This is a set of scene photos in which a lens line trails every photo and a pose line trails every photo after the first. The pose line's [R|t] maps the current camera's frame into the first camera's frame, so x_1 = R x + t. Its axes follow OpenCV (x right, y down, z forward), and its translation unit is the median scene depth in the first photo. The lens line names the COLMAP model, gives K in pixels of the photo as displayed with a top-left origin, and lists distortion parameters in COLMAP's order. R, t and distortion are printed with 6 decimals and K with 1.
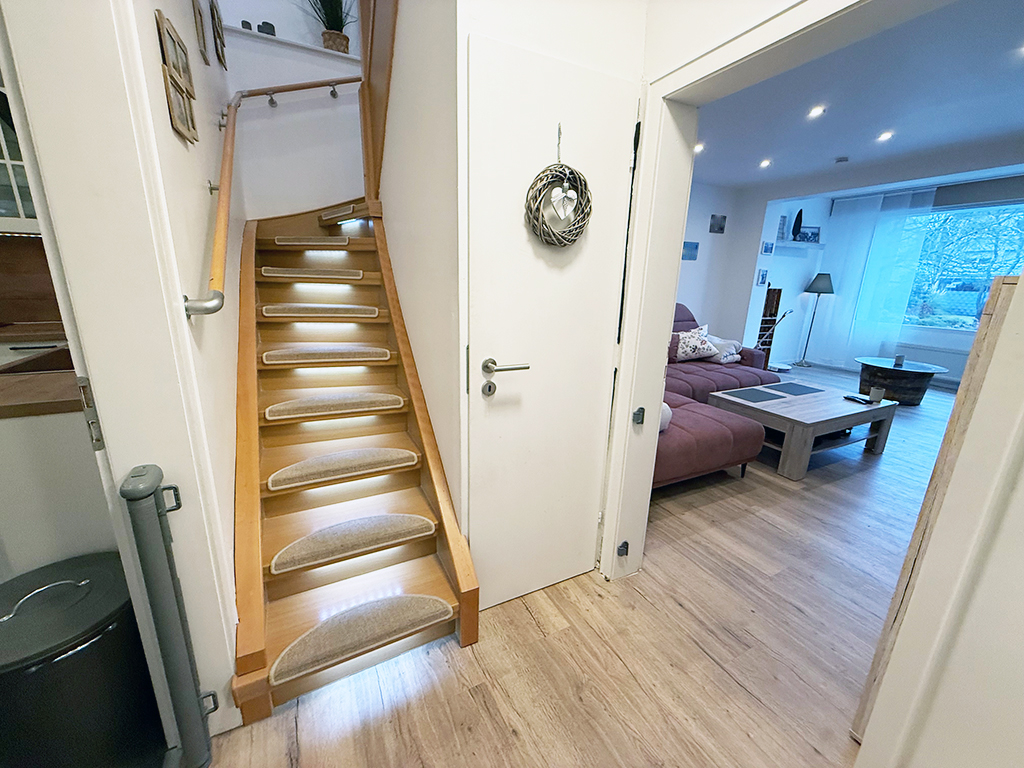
lens RADIAL K [[406.5, 0, 509.3], [0, 406.5, 385.7], [0, 0, 1]] dist [0.000435, 0.000169]
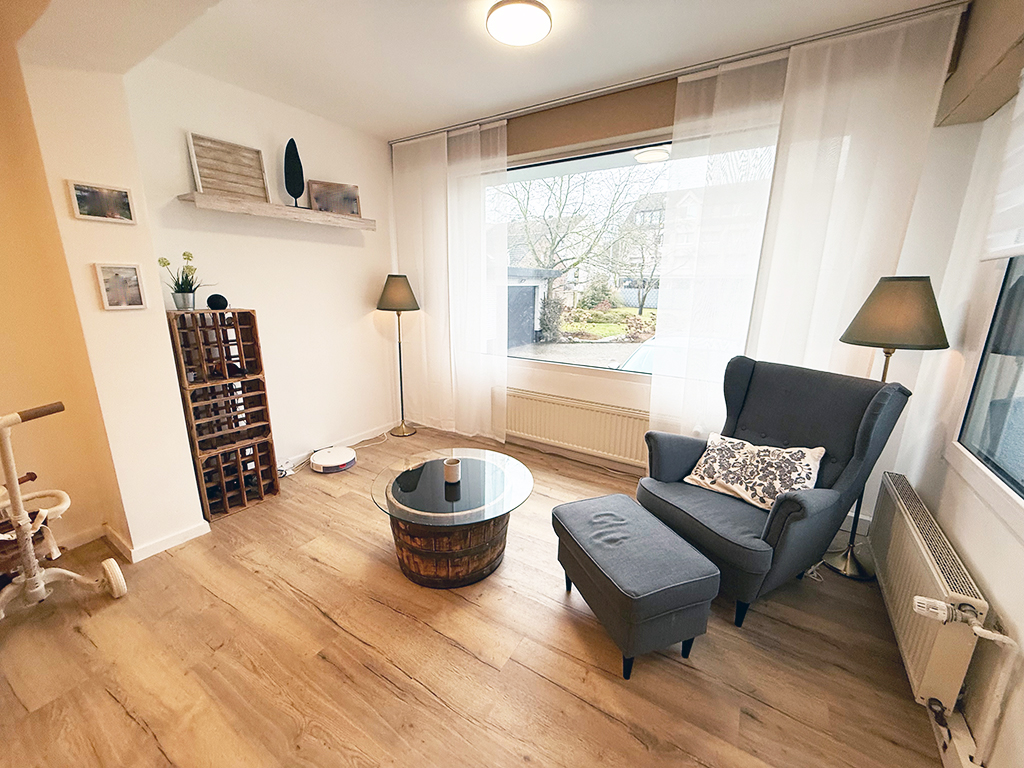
lens RADIAL K [[406.5, 0, 509.9], [0, 406.5, 384.7], [0, 0, 1]] dist [0.000435, 0.000169]
pose [[0.861707, -0.135657, 0.488936, 0.777422], [0.139443, 0.989809, 0.028869, -0.153075], [-0.487870, 0.043302, 0.871842, 0.558397]]
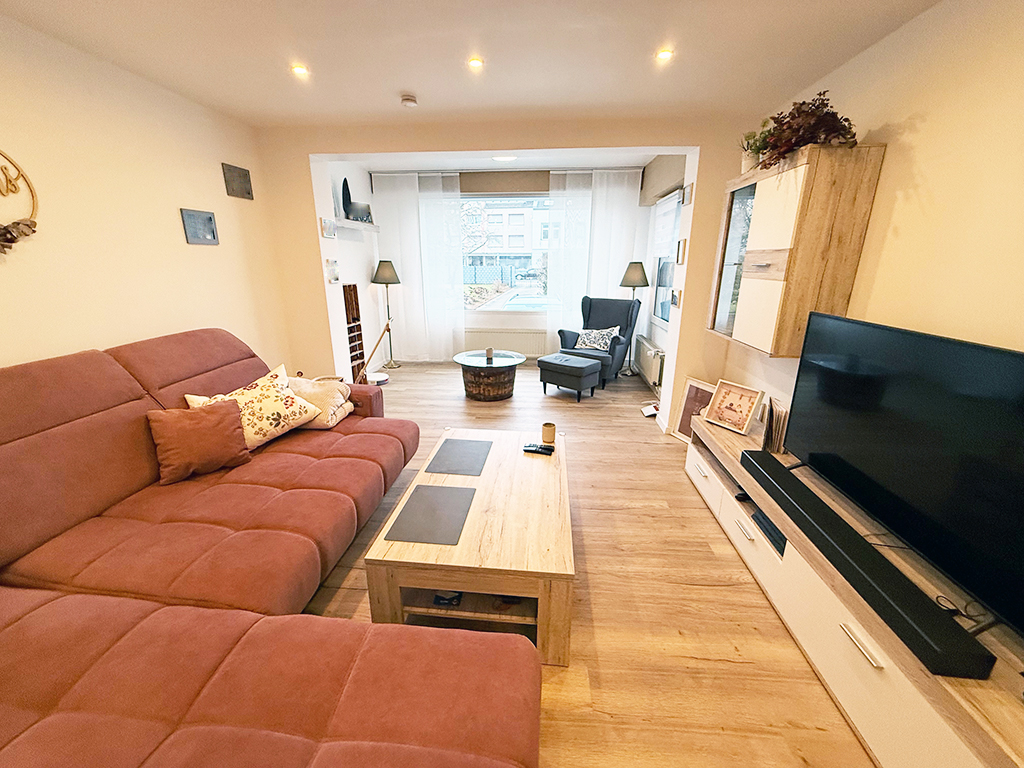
lens RADIAL K [[406.5, 0, 508.7], [0, 406.5, 385.8], [0, 0, 1]] dist [0.000435, 0.000169]
pose [[0.525852, -0.269135, 0.806874, 0.181033], [0.229688, 0.958310, 0.169955, -0.136622], [-0.818977, 0.095958, 0.565746, 0.408478]]
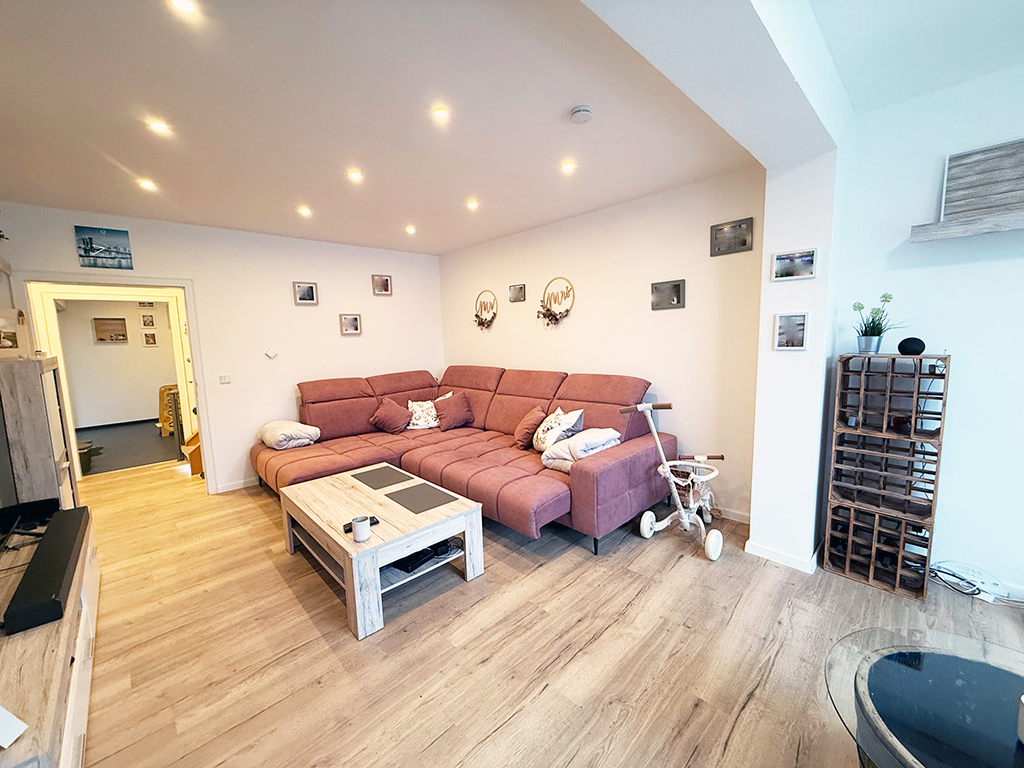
lens RADIAL K [[406.5, 0, 509.0], [0, 406.5, 385.5], [0, 0, 1]] dist [0.000435, 0.000169]
pose [[0.295517, 0.087347, -0.951336, 1.011960], [-0.211595, 0.977063, 0.023981, -0.168227], [0.931610, 0.194211, 0.307221, 0.640482]]
